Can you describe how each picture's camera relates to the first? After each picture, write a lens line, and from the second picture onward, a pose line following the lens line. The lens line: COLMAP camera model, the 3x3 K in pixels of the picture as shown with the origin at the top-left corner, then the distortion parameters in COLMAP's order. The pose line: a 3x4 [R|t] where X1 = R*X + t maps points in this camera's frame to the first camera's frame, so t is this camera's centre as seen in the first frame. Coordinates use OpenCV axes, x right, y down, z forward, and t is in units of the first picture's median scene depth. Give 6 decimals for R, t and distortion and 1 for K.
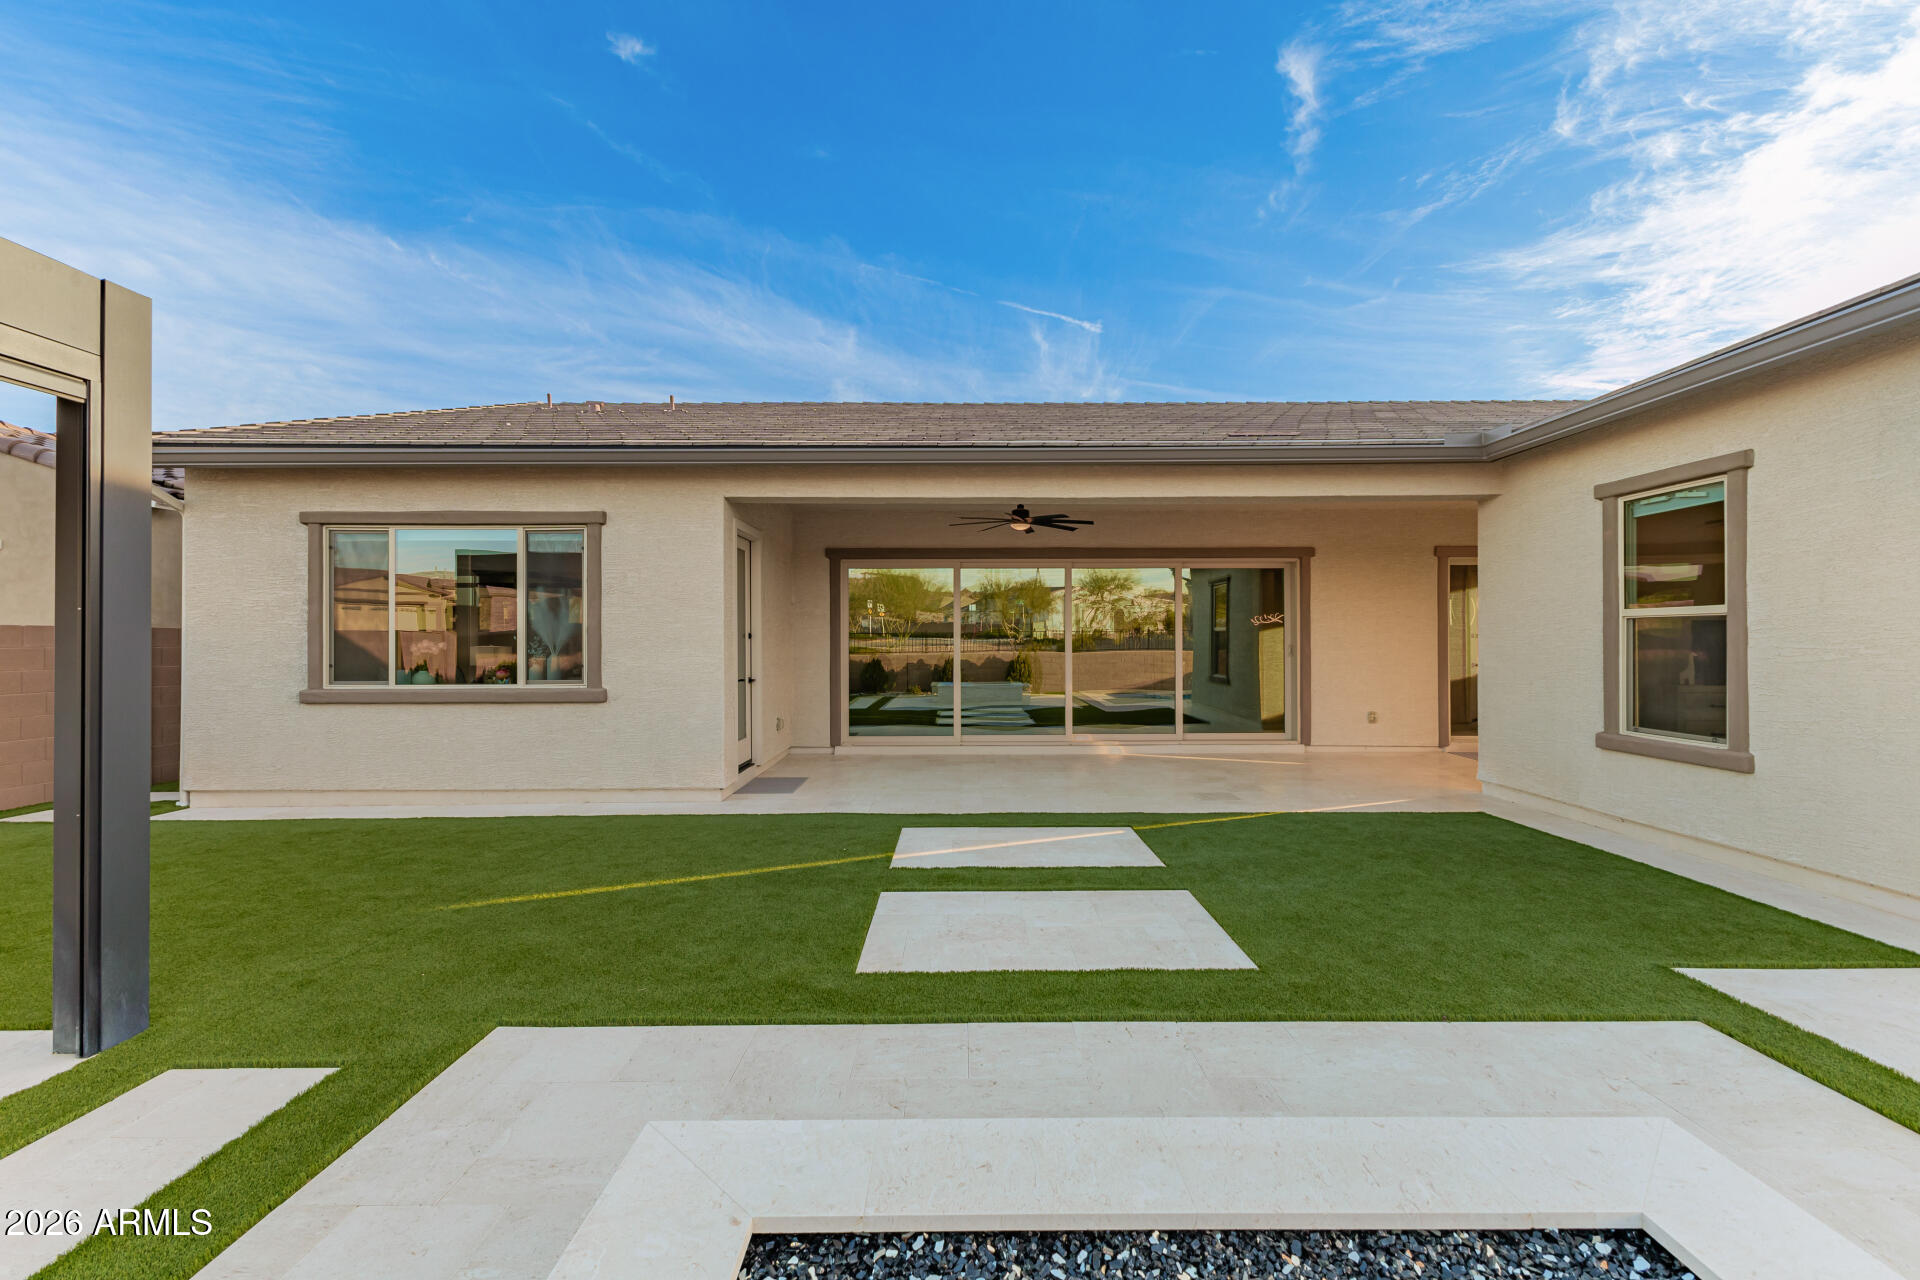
lens RADIAL K [[833.8, 0, 966.1], [0, 833.8, 636.6], [0, 0, 1]] dist [0.011325, -0.000048]
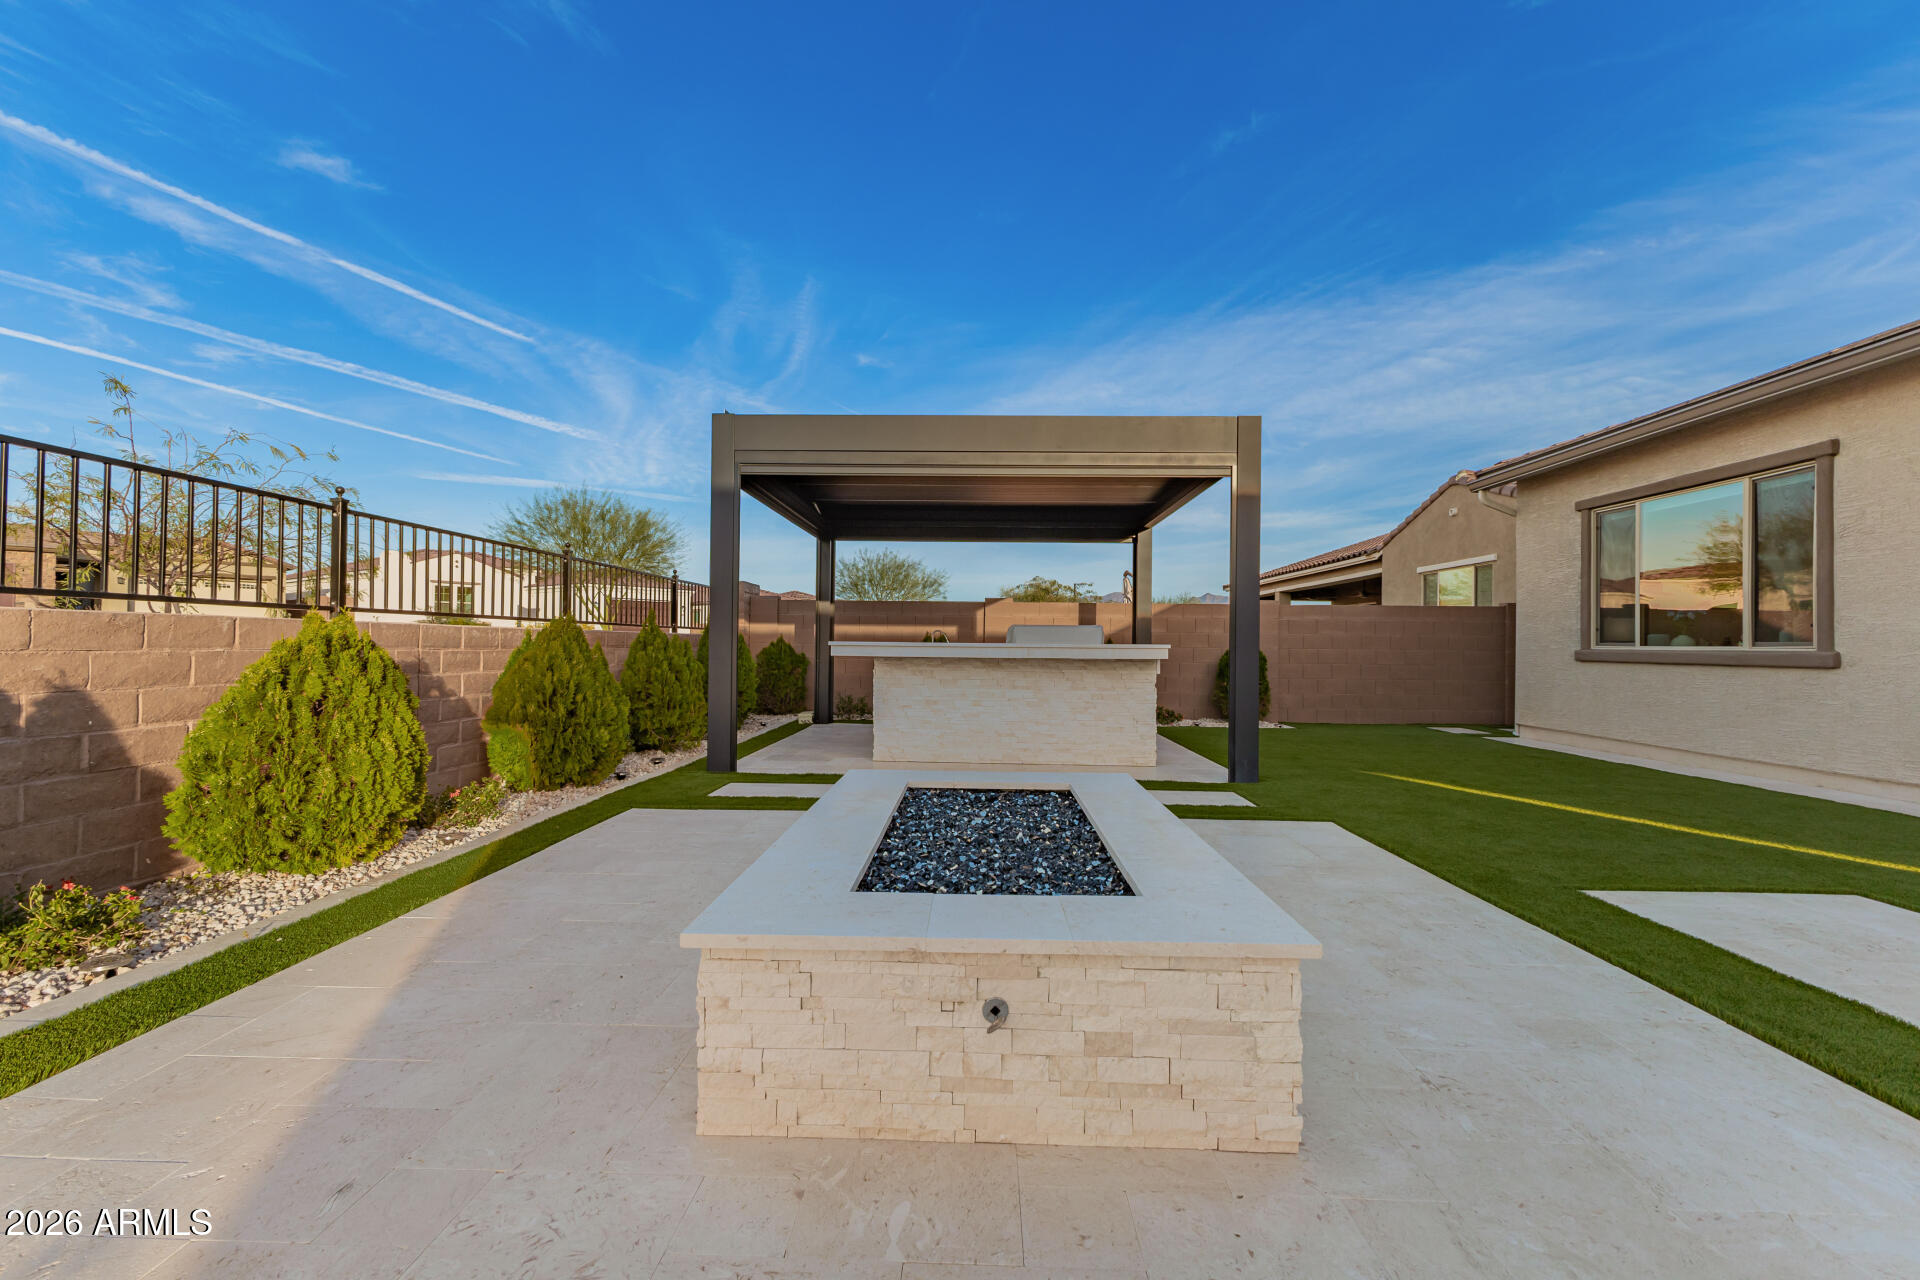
lens RADIAL K [[833.8, 0, 955.0], [0, 833.8, 639.5], [0, 0, 1]] dist [0.011325, -0.000048]
pose [[-0.042030, -0.005490, -0.999101, 0.446516], [-0.006585, 0.999965, -0.005217, 0.060926], [0.999095, 0.006360, -0.042065, 0.160203]]
